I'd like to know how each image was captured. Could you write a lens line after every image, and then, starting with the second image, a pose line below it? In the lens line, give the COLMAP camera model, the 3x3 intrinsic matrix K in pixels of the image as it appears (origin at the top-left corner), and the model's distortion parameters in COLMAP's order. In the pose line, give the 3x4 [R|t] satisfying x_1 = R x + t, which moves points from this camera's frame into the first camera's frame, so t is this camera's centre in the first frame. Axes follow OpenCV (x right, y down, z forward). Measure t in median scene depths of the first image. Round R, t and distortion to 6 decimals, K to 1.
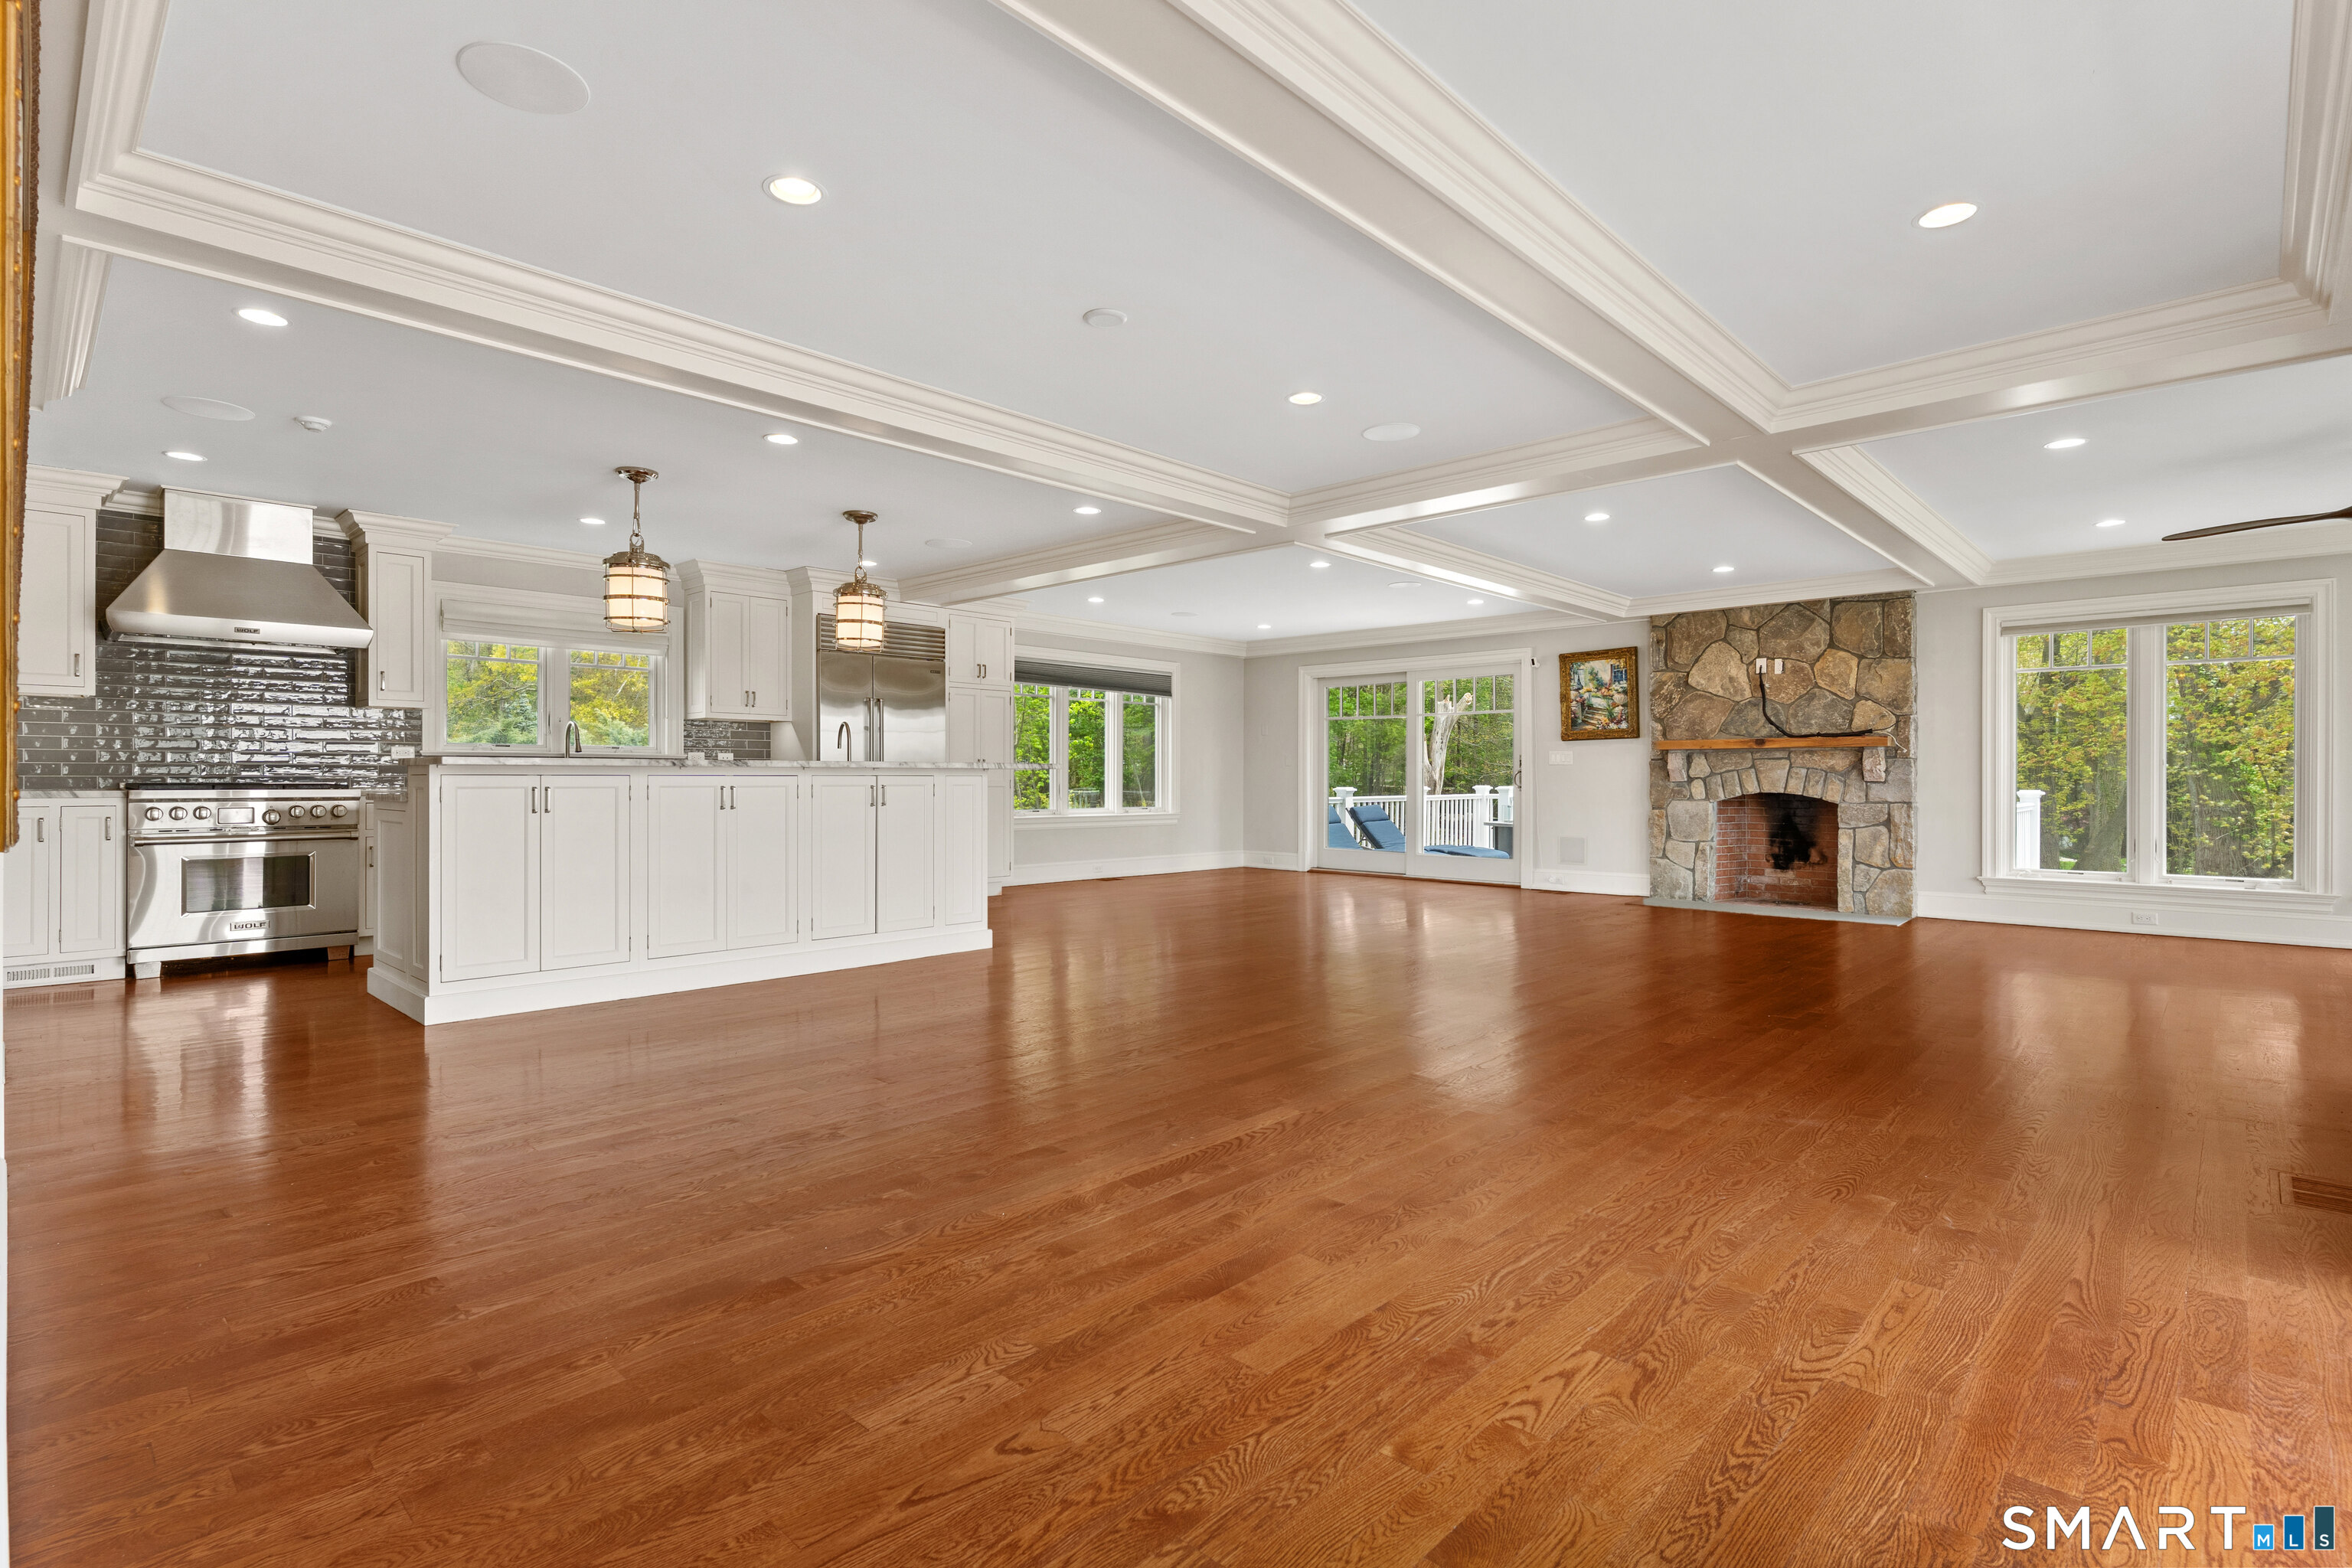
lens RADIAL K [[1124.5, 0, 1173.8], [0, 1124.5, 751.4], [0, 0, 1]] dist [-0.000489, 0.000025]
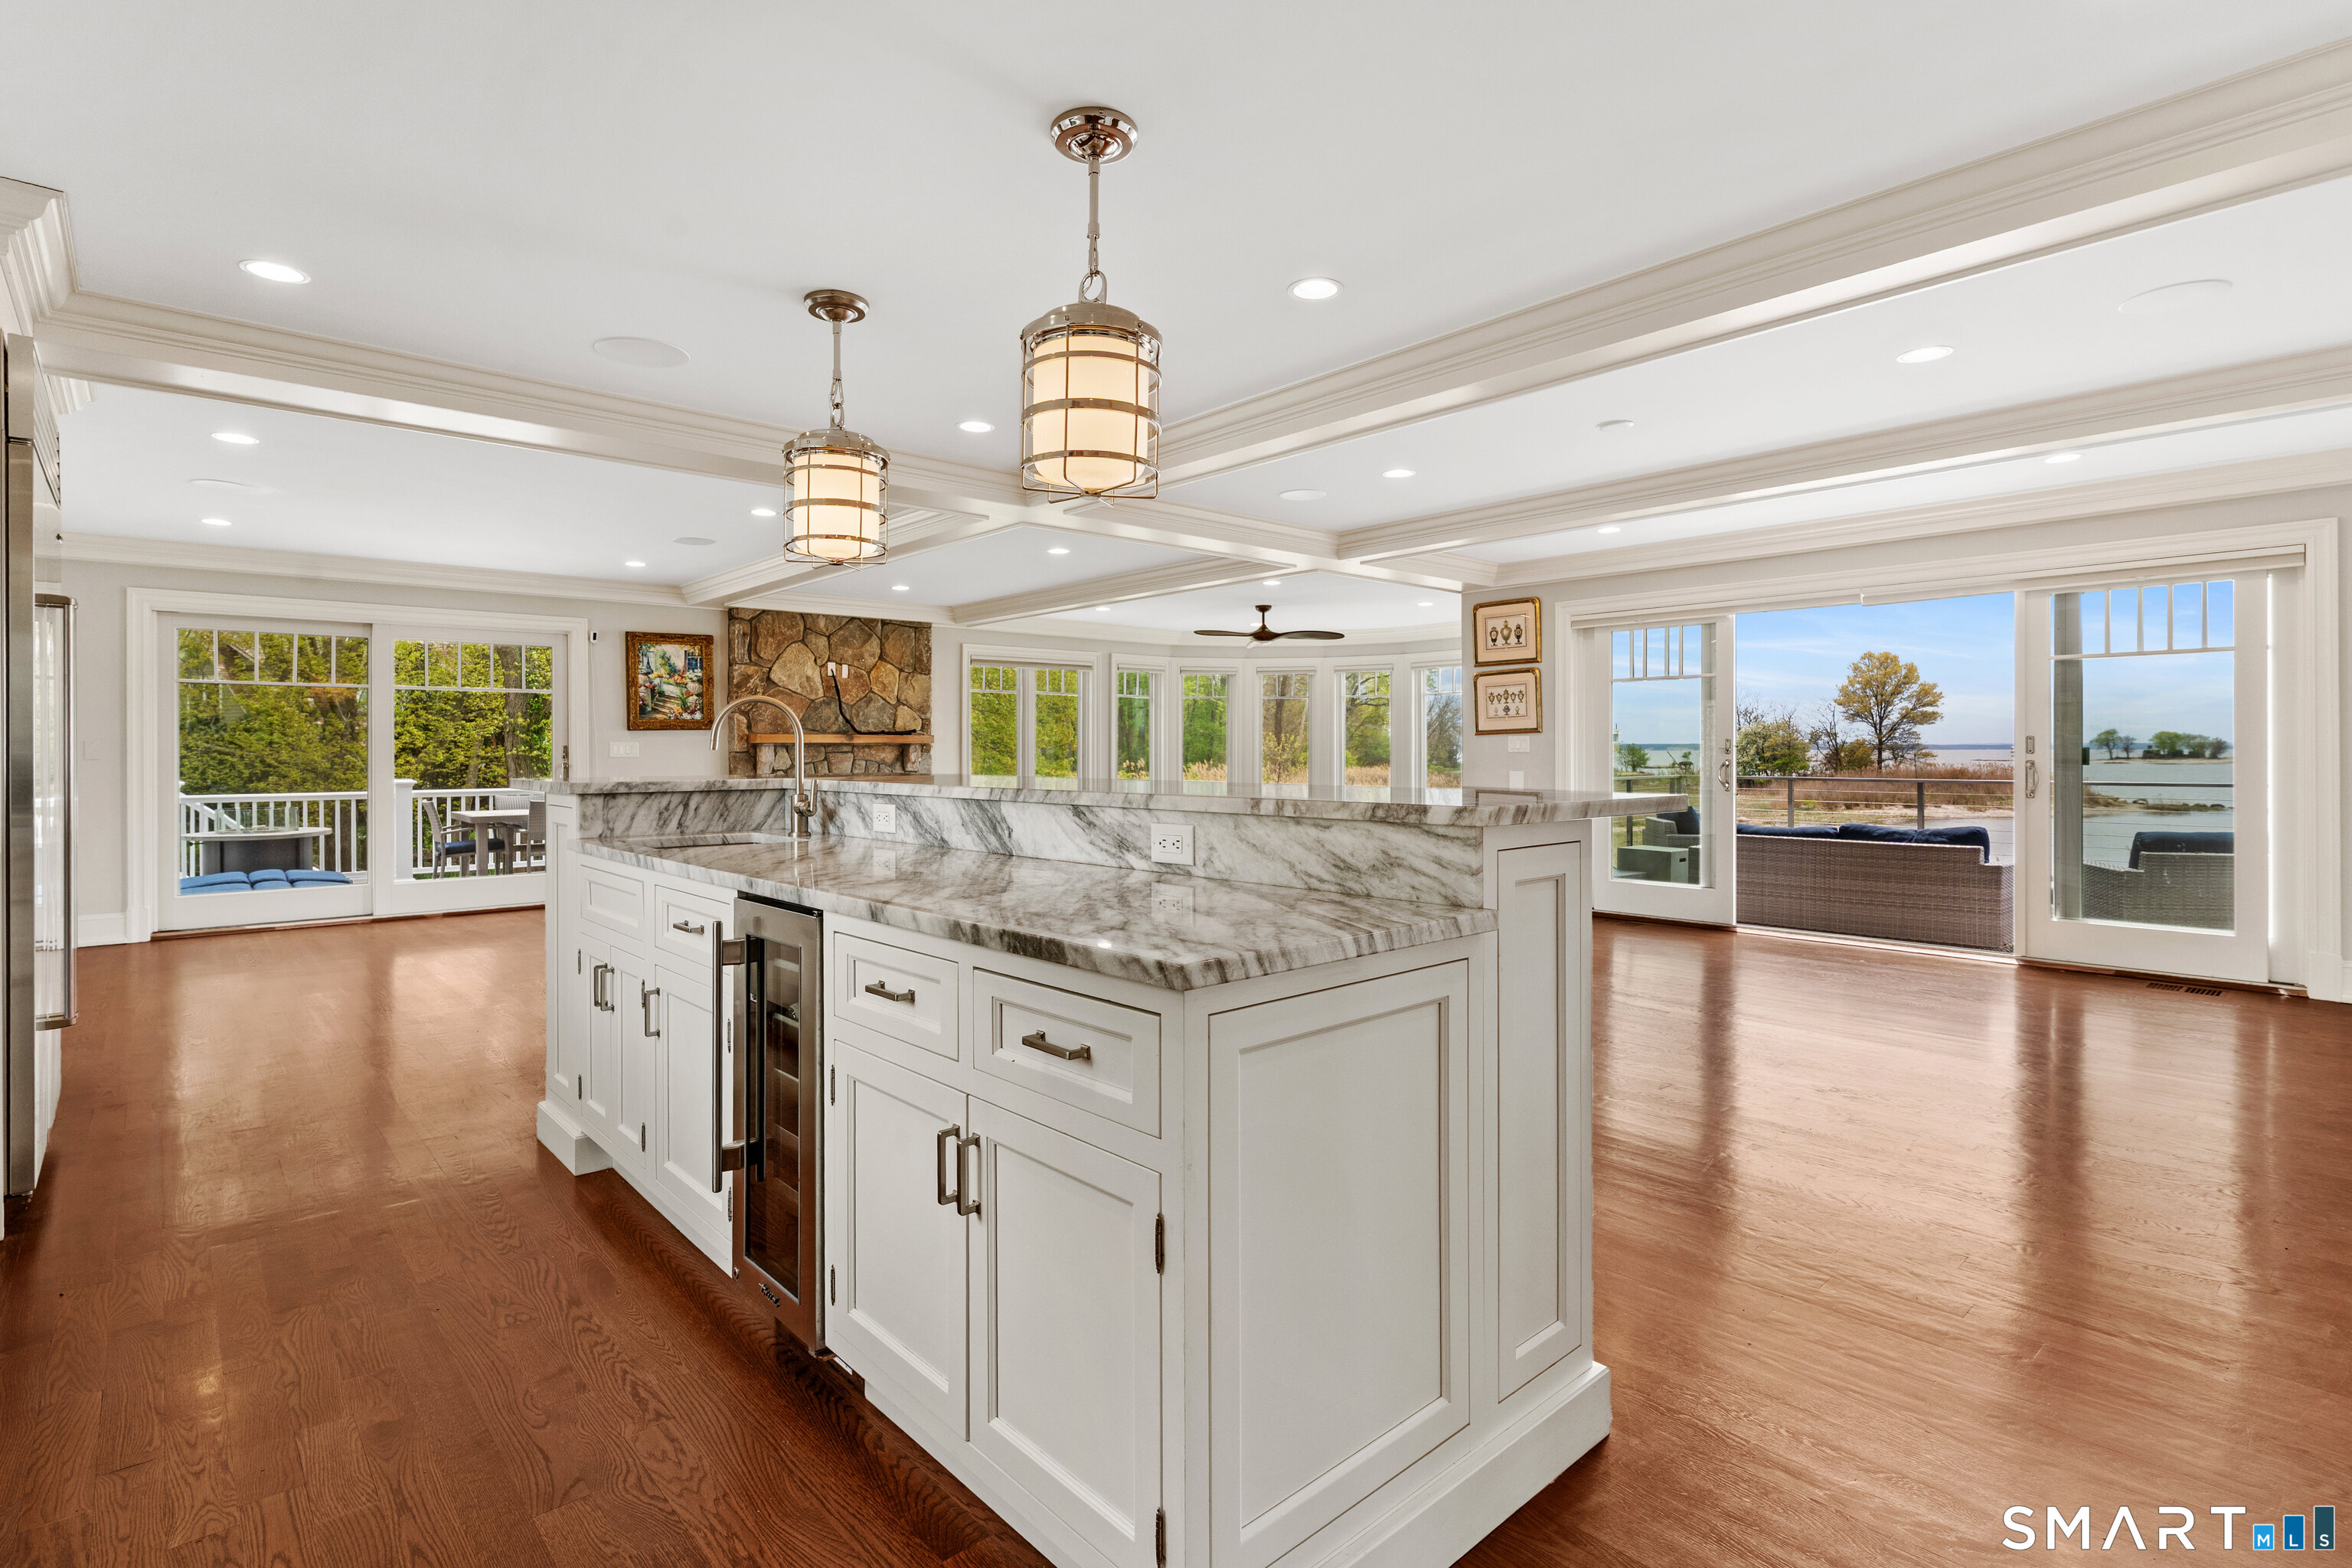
lens RADIAL K [[1124.5, 0, 1173.8], [0, 1124.5, 751.4], [0, 0, 1]] dist [-0.000489, 0.000025]
pose [[0.078998, 0.000186, 0.996875, -0.548666], [-0.017351, 0.999849, 0.001189, -0.001448], [-0.996724, -0.017390, 0.078990, 0.552703]]
